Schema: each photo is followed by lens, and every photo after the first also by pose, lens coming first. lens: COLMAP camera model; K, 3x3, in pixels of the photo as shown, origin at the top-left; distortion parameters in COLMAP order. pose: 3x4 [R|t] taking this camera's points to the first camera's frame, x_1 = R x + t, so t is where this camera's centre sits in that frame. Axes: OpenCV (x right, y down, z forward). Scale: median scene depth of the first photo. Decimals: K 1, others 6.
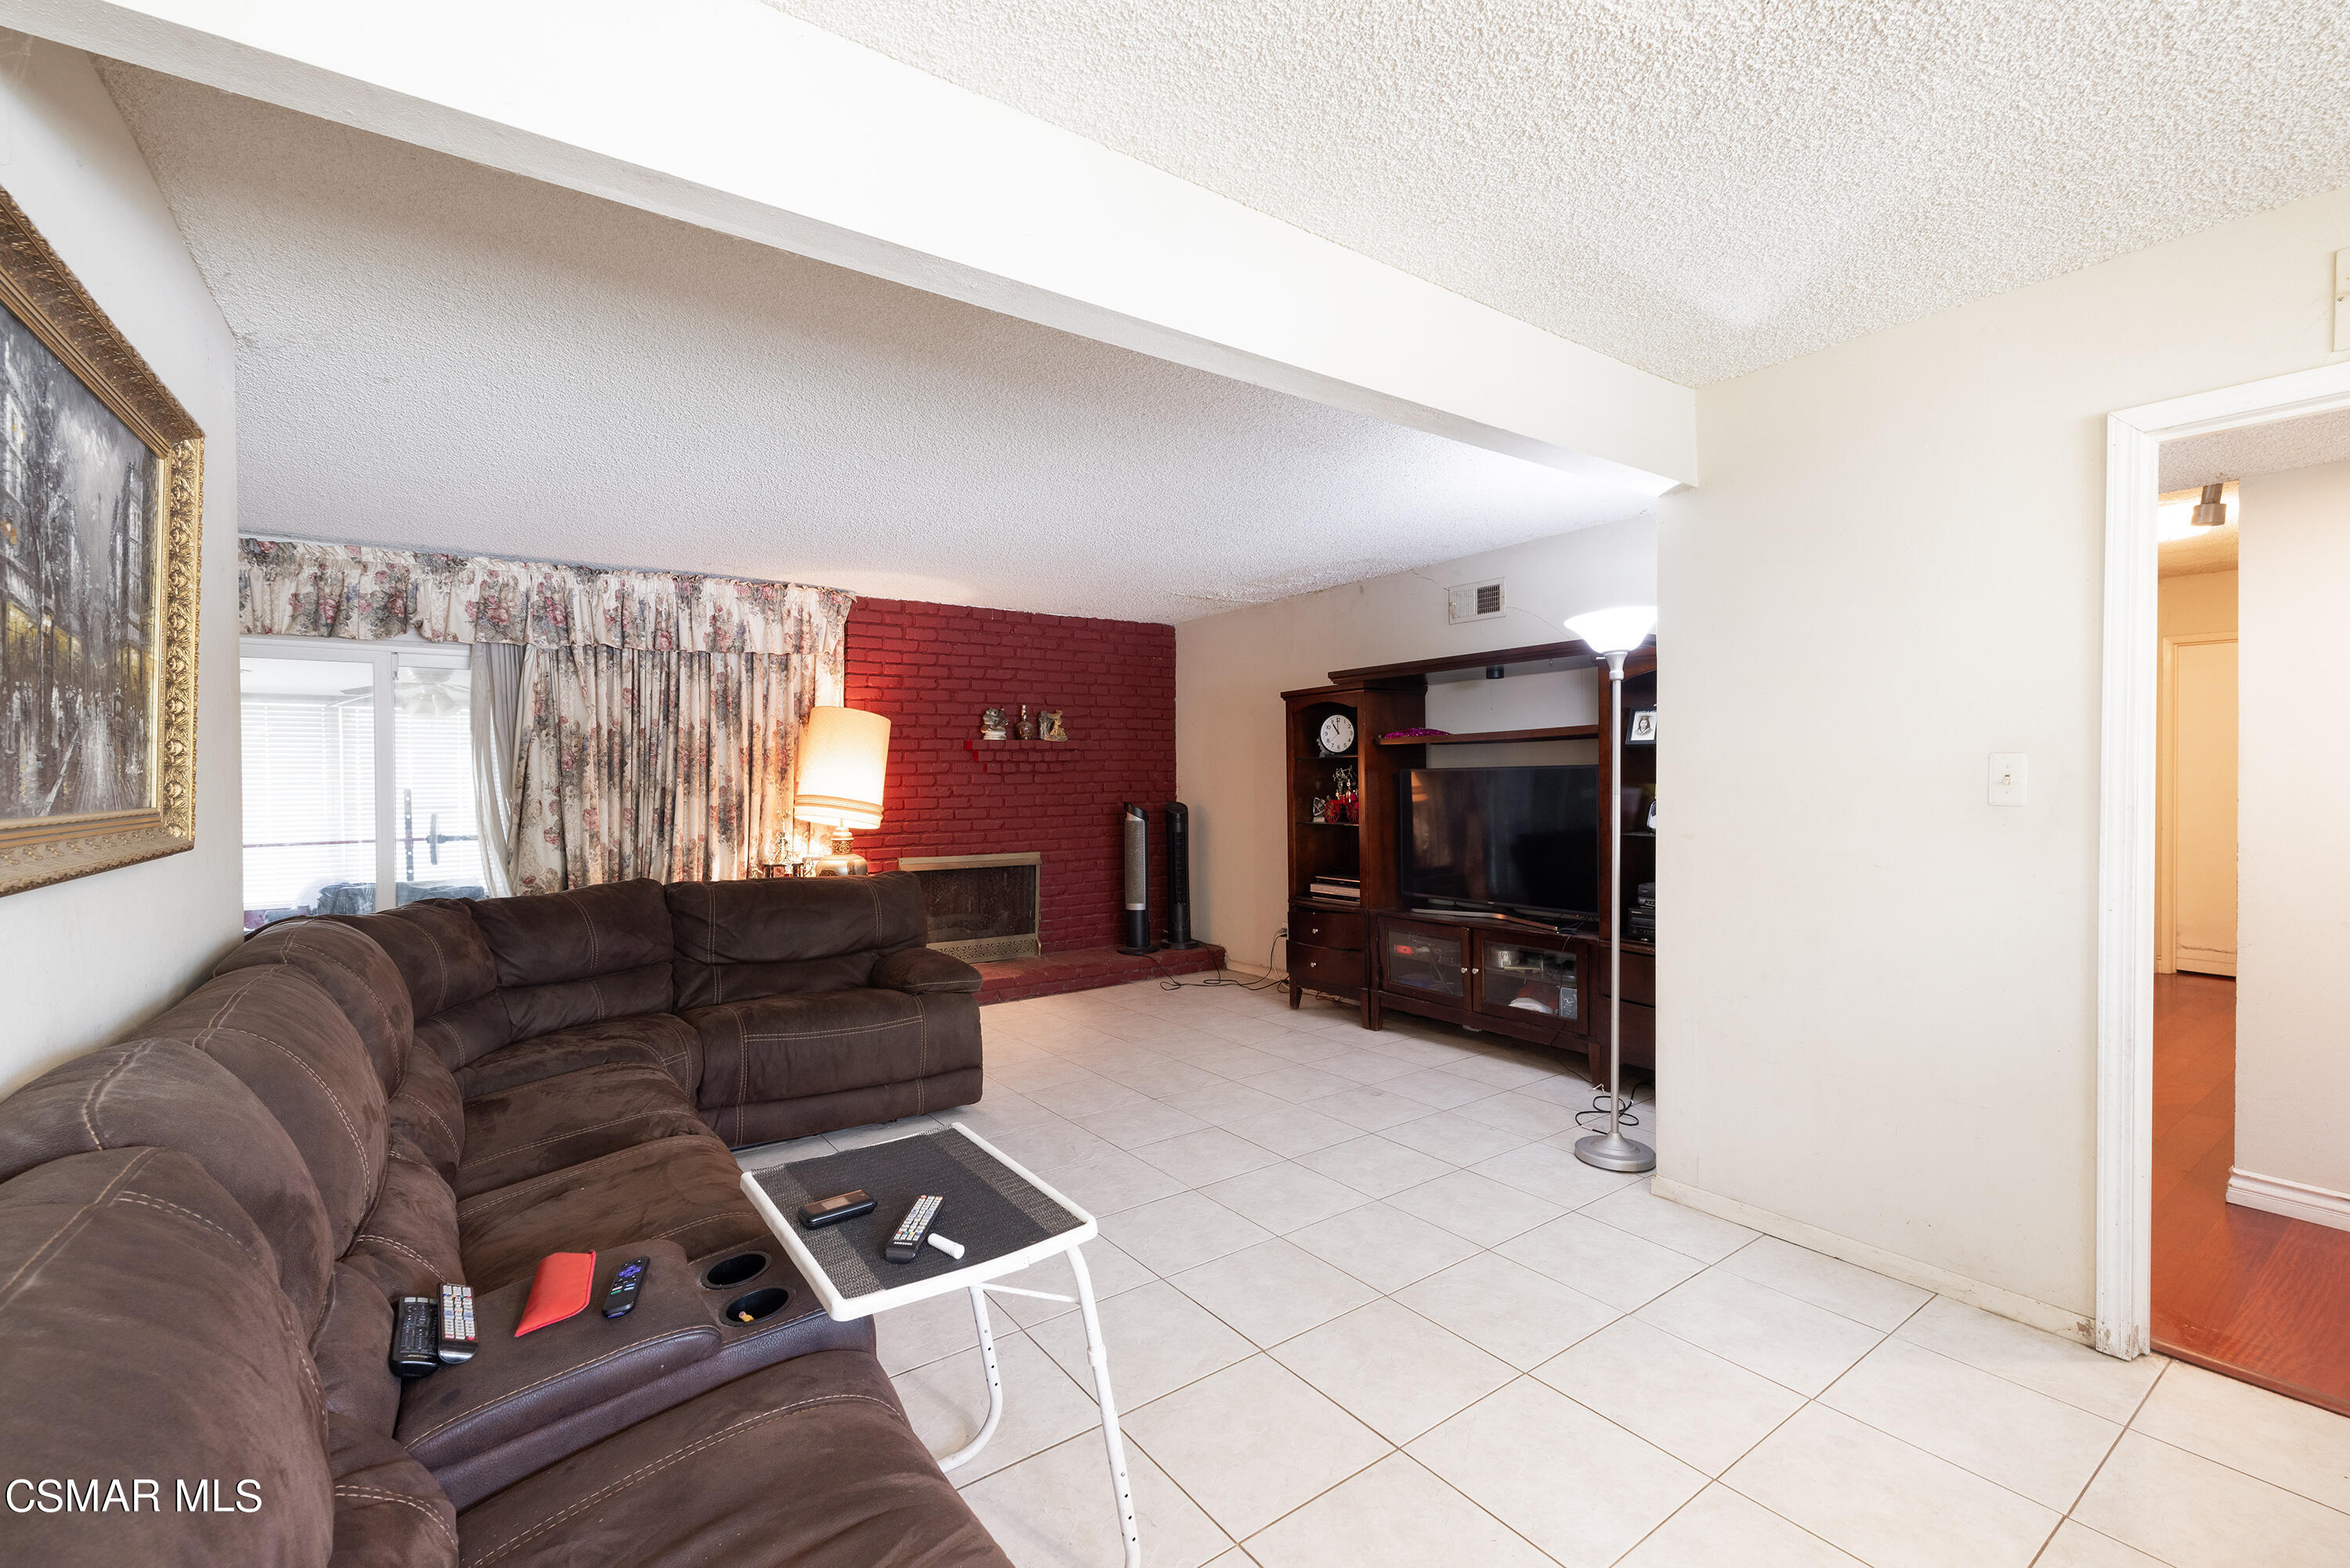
lens RADIAL K [[1008.4, 0, 1170.2], [0, 1008.4, 774.4], [0, 0, 1]] dist [-0.003282, 0.002511]
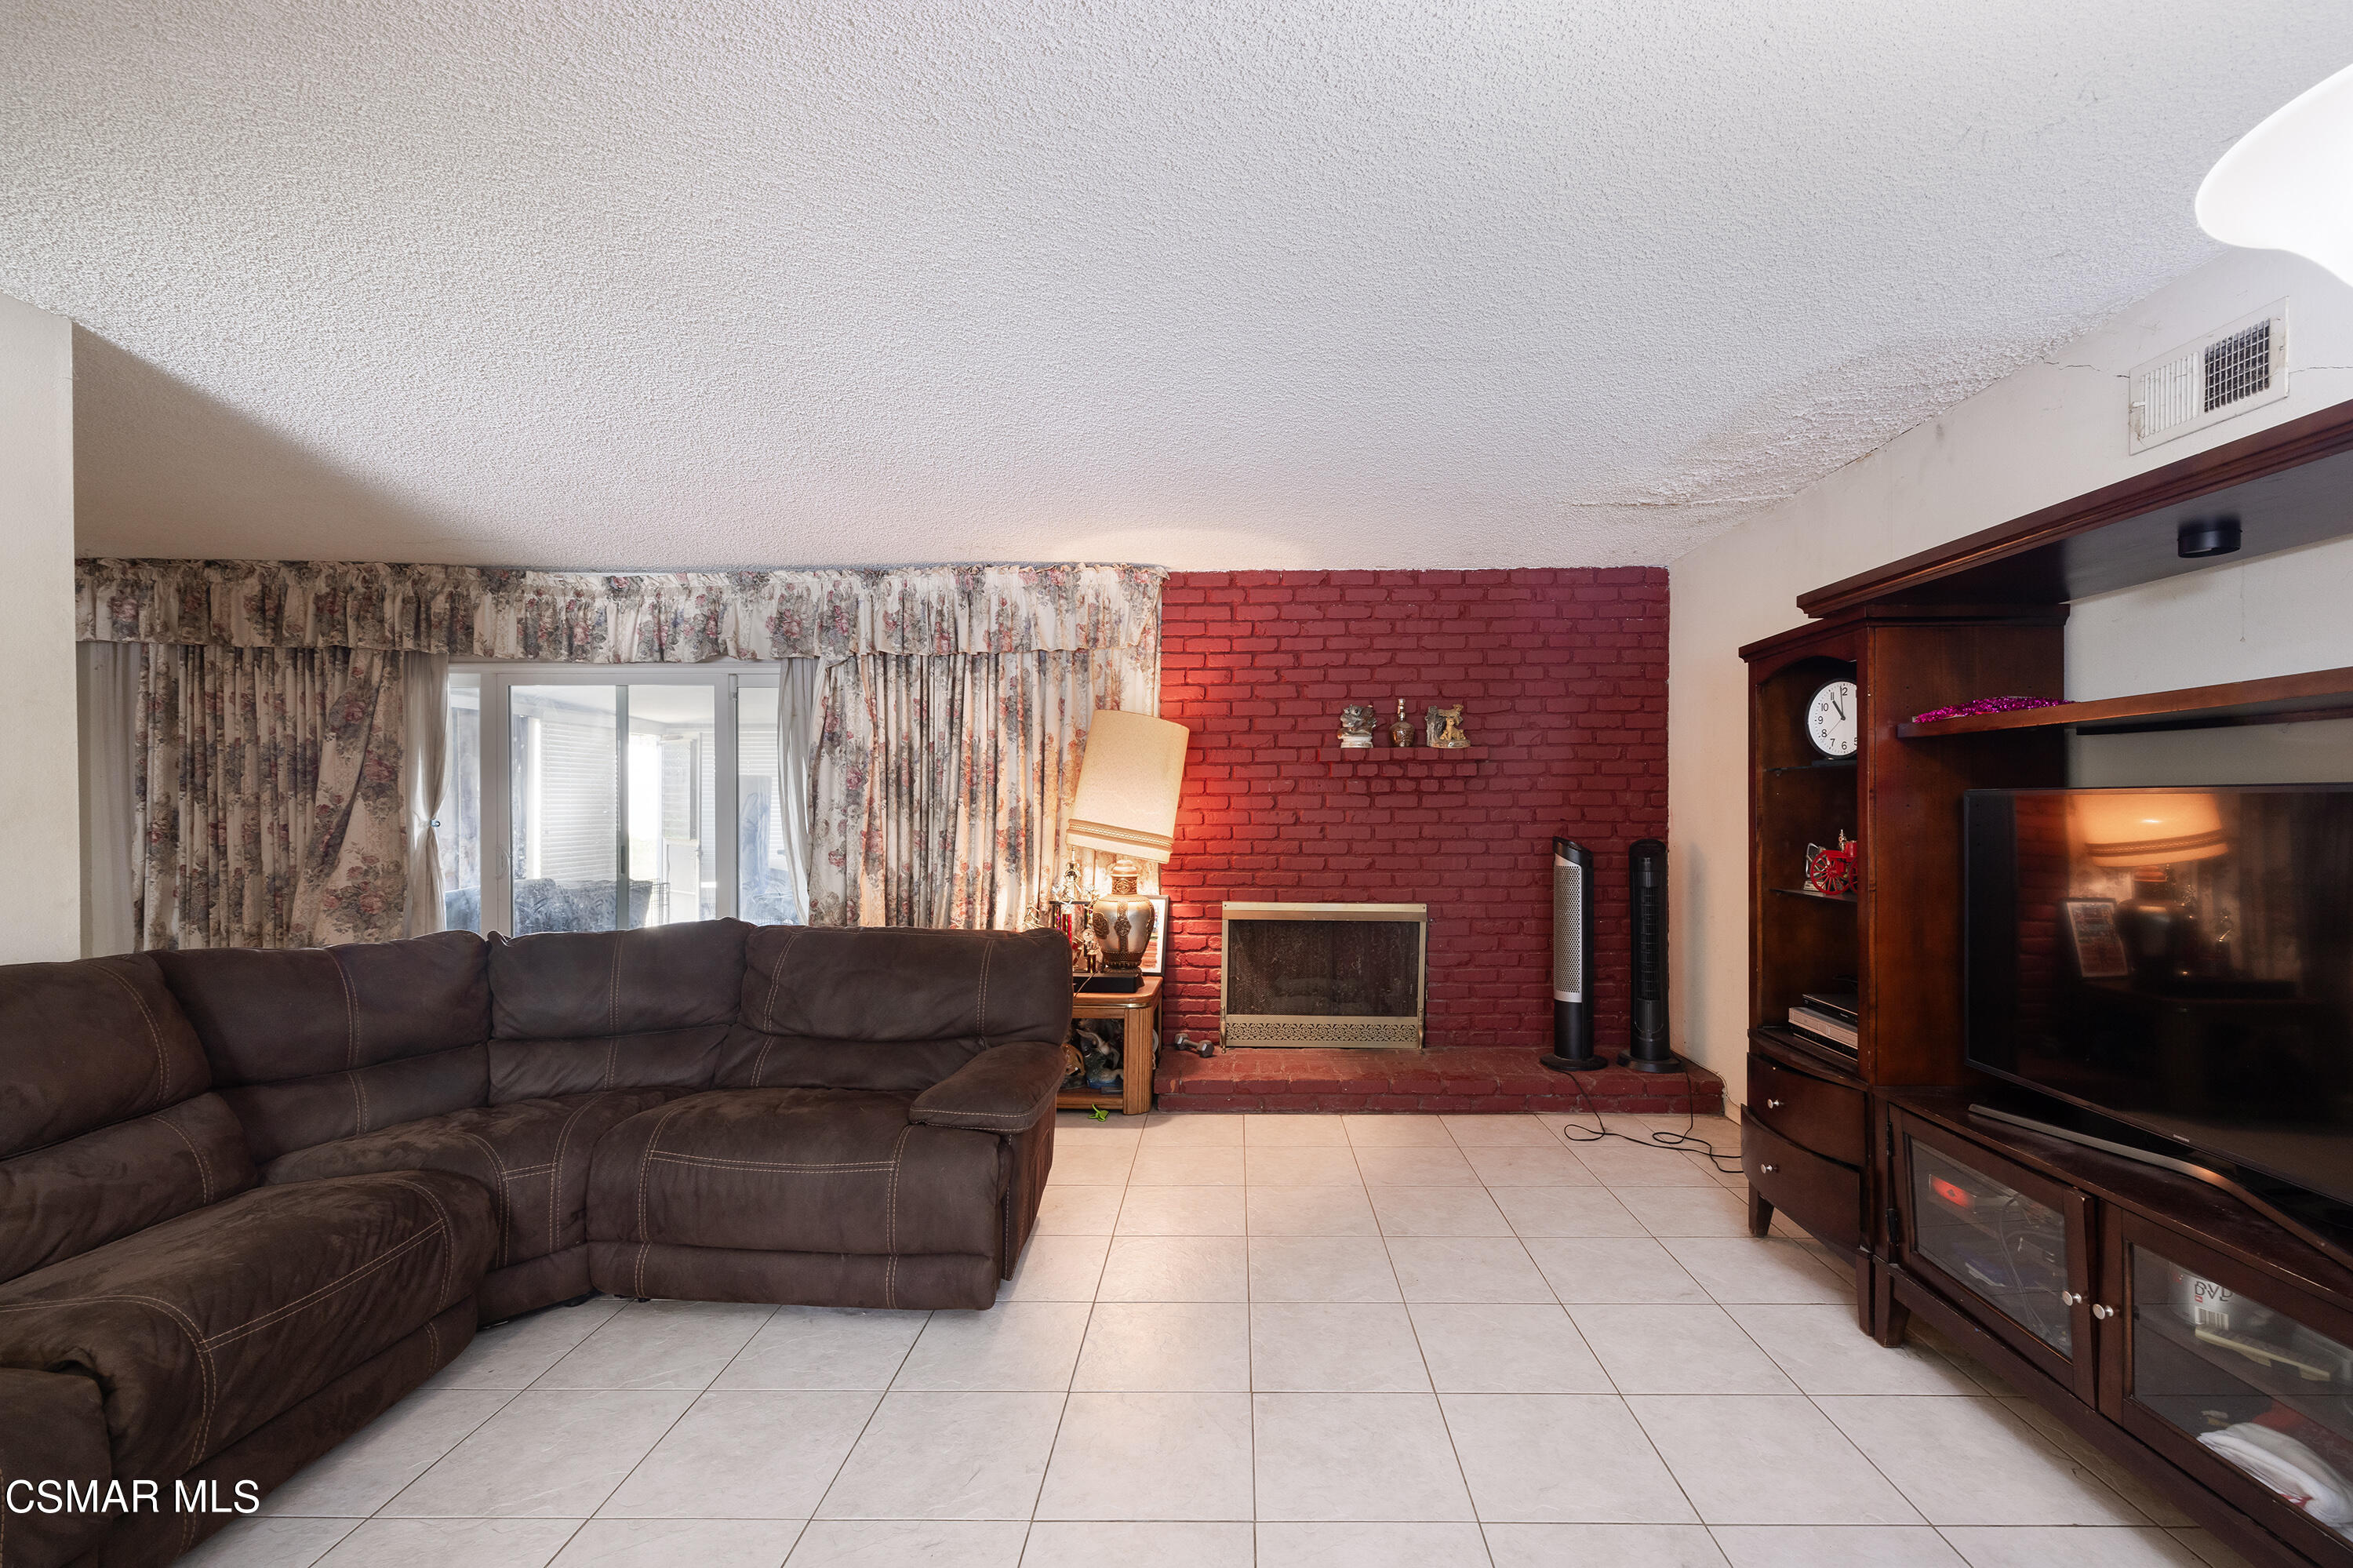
lens RADIAL K [[1009.8, 0, 1225.4], [0, 1009.8, 803.6], [0, 0, 1]] dist [-0.003282, 0.002511]
pose [[0.802784, 0.011263, -0.596164, 0.219312], [-0.004312, 0.999905, 0.013084, -0.003618], [0.596255, -0.007933, 0.802756, 0.410342]]
